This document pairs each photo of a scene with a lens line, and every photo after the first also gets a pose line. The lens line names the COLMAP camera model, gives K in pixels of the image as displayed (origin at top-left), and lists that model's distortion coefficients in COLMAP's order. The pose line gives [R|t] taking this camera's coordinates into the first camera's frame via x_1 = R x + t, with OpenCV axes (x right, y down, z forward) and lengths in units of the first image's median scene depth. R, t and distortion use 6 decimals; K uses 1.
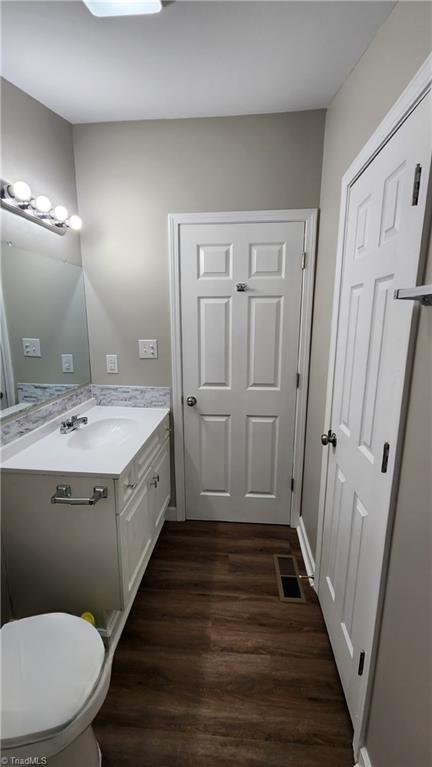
lens RADIAL K [[313.2, 0, 216.0], [0, 313.2, 383.5], [0, 0, 1]] dist [0.000127, -0.000176]
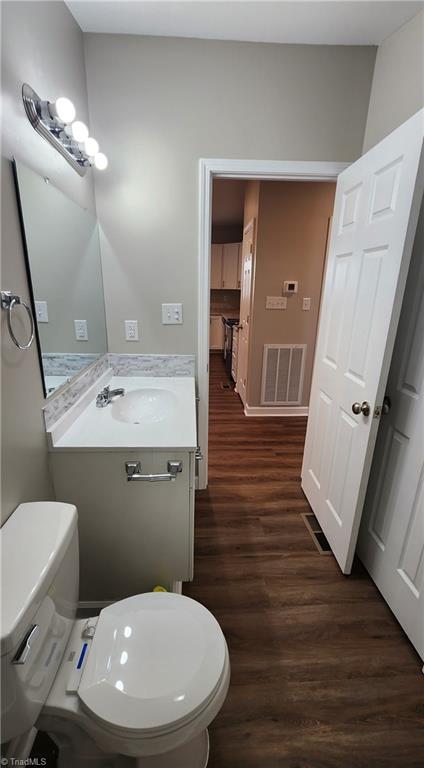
lens RADIAL K [[312.6, 0, 212.0], [0, 312.6, 384.0], [0, 0, 1]] dist [0.001268, 0.004938]
pose [[0.990069, -0.026995, 0.137966, -0.289803], [0.012921, 0.994710, 0.101907, 0.004270], [-0.139987, -0.099112, 0.985180, 0.062325]]
